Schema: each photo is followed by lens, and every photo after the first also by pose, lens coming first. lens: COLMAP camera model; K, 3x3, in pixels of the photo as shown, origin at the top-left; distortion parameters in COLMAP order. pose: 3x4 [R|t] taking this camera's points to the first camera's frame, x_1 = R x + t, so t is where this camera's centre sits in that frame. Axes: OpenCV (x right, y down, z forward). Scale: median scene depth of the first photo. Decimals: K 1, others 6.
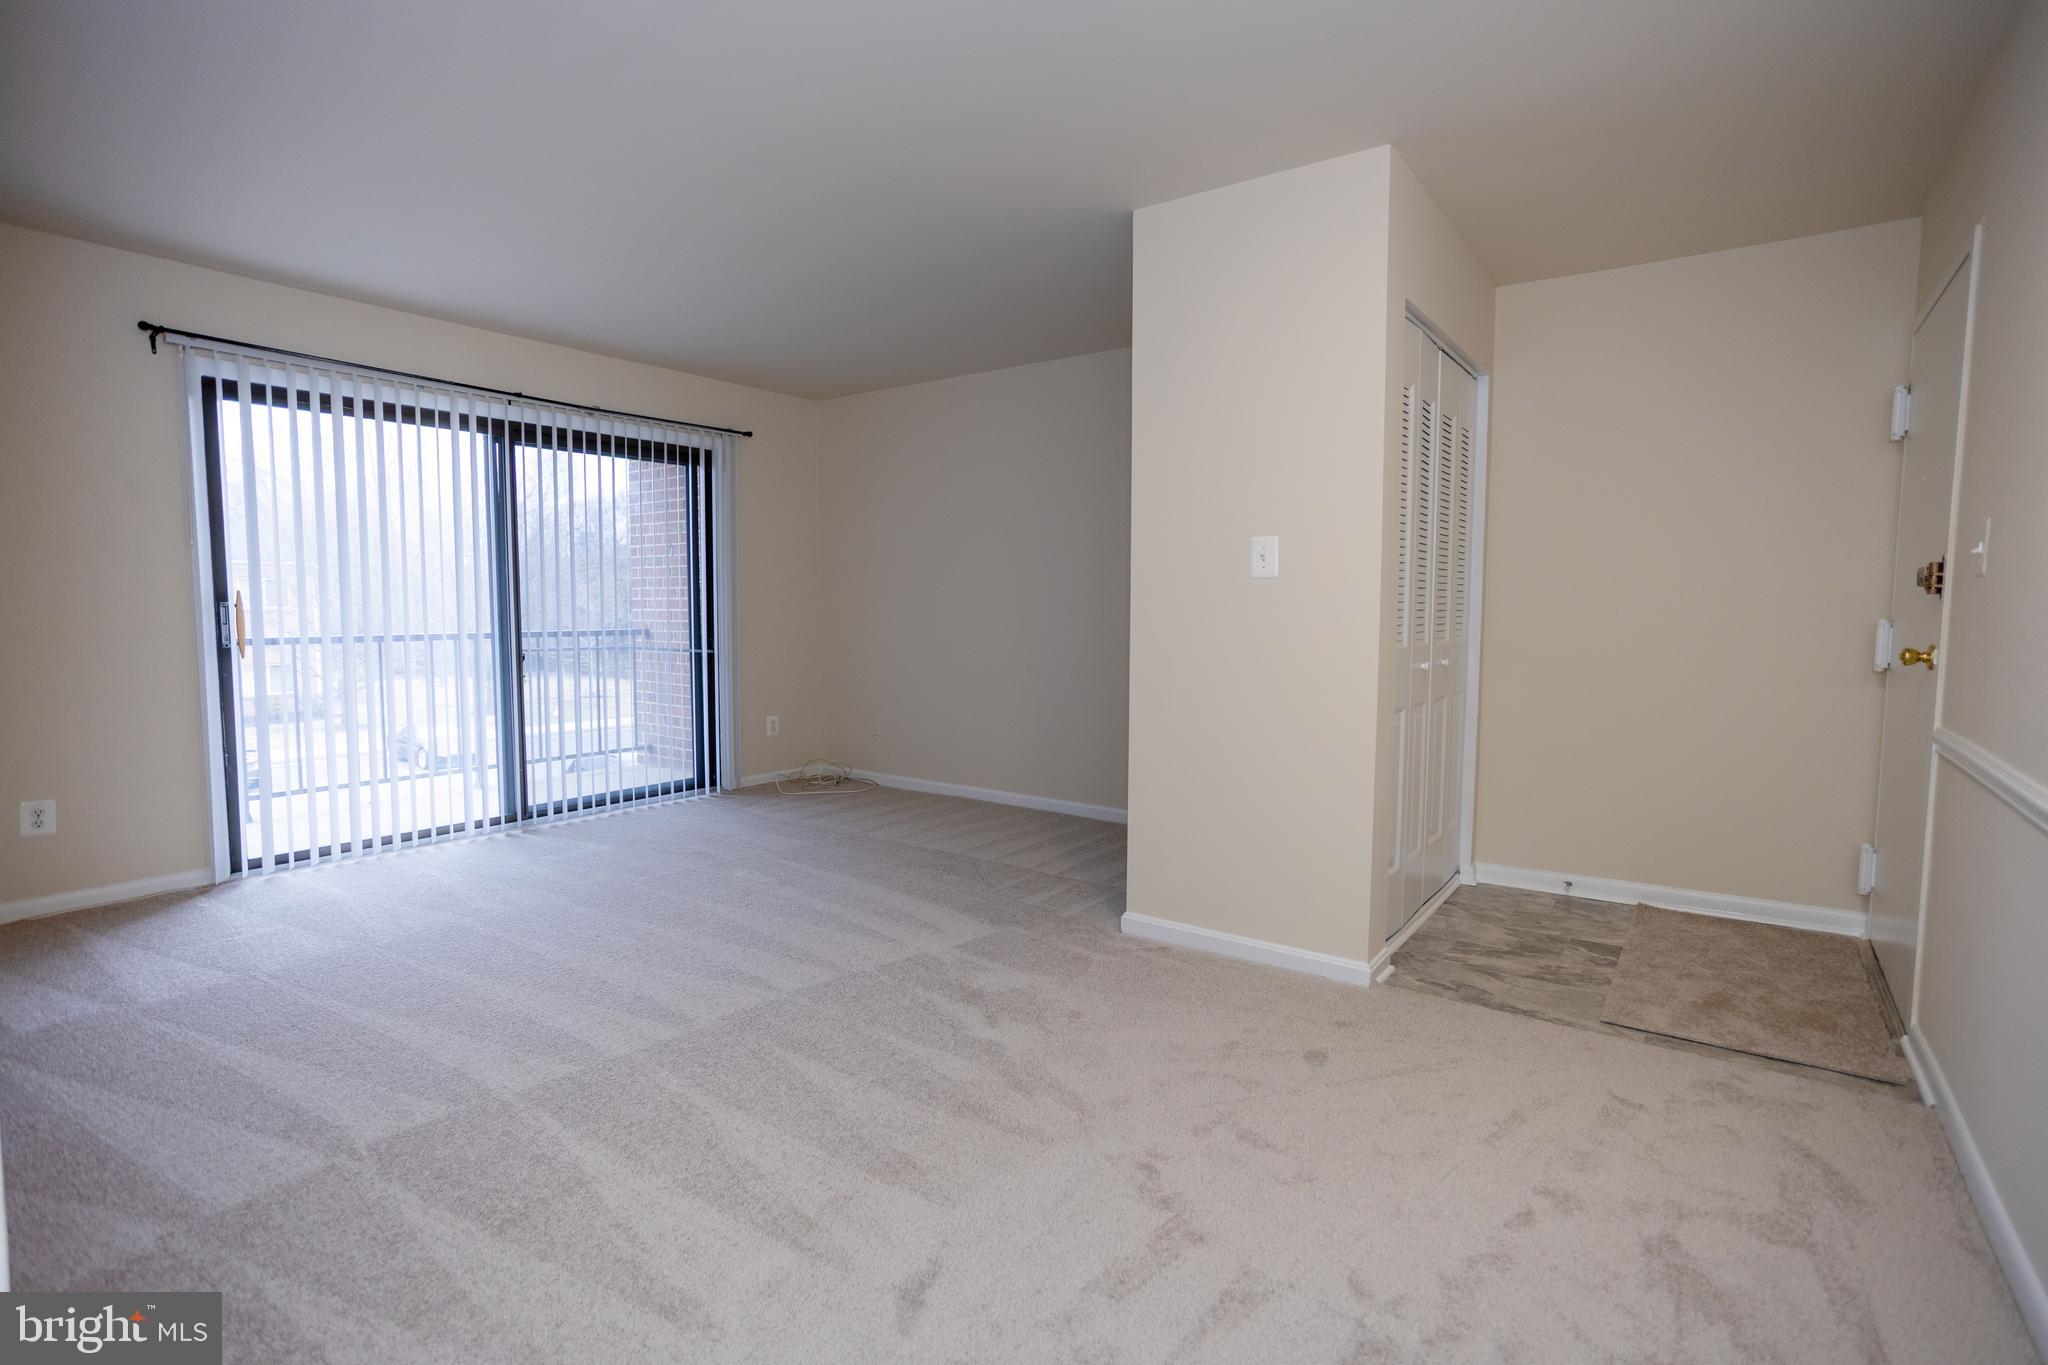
lens RADIAL K [[984.6, 0, 1018.7], [0, 984.6, 677.7], [0, 0, 1]] dist [-0.043338, 0.028587]
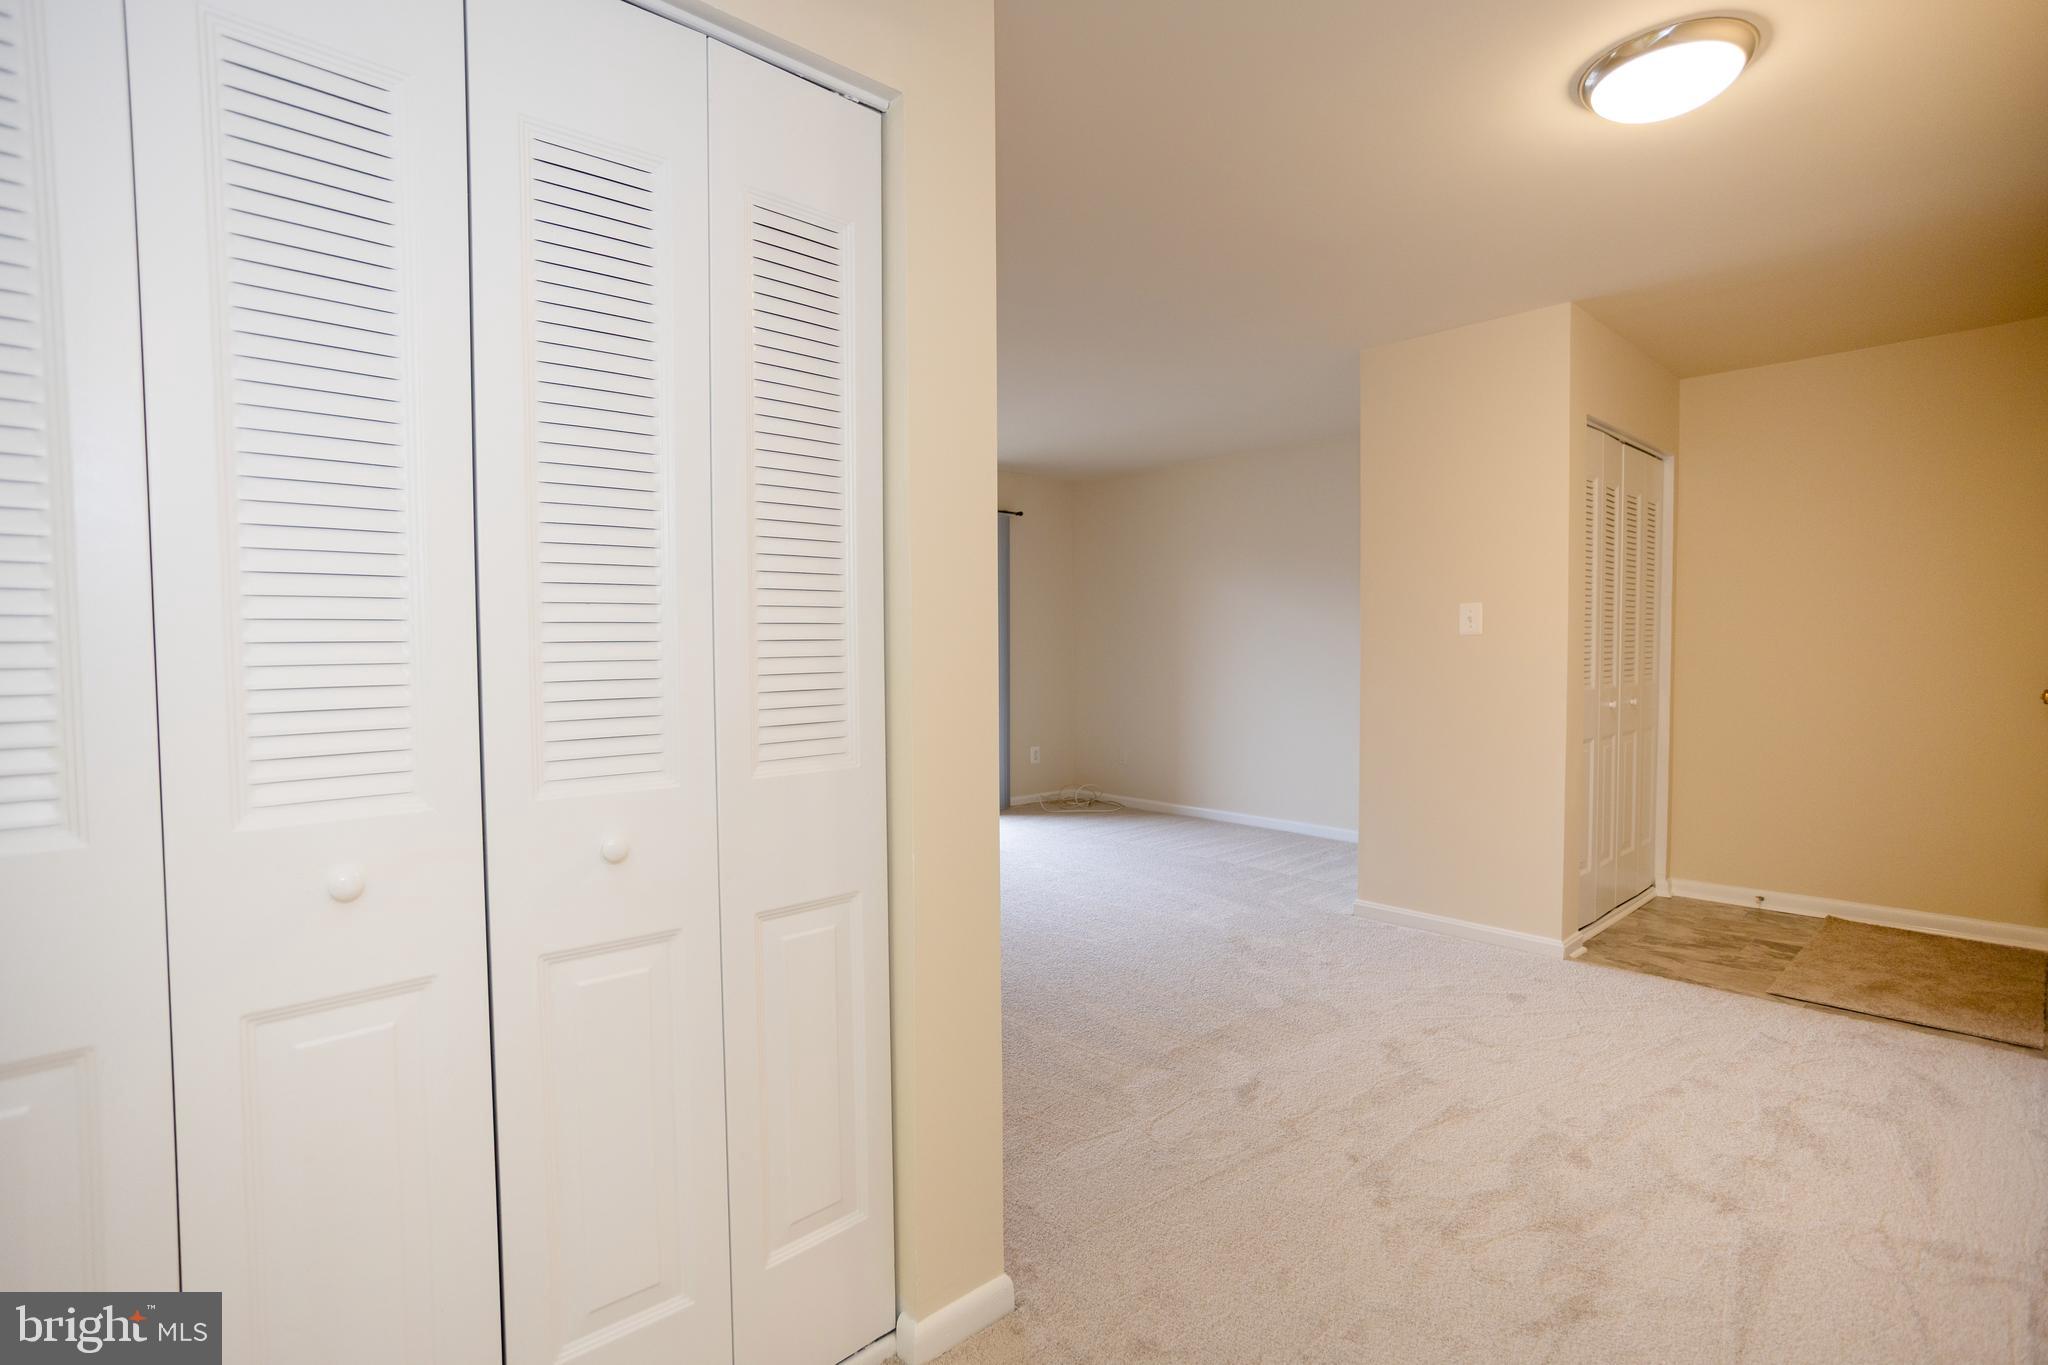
lens RADIAL K [[1020.8, 0, 1059.5], [0, 1020.8, 680.3], [0, 0, 1]] dist [0.000556, 0.036738]
pose [[0.990265, 0.000564, -0.139196, -0.092726], [-0.006142, 0.999195, -0.039648, 0.013912], [0.139062, 0.040117, 0.989471, -0.382022]]
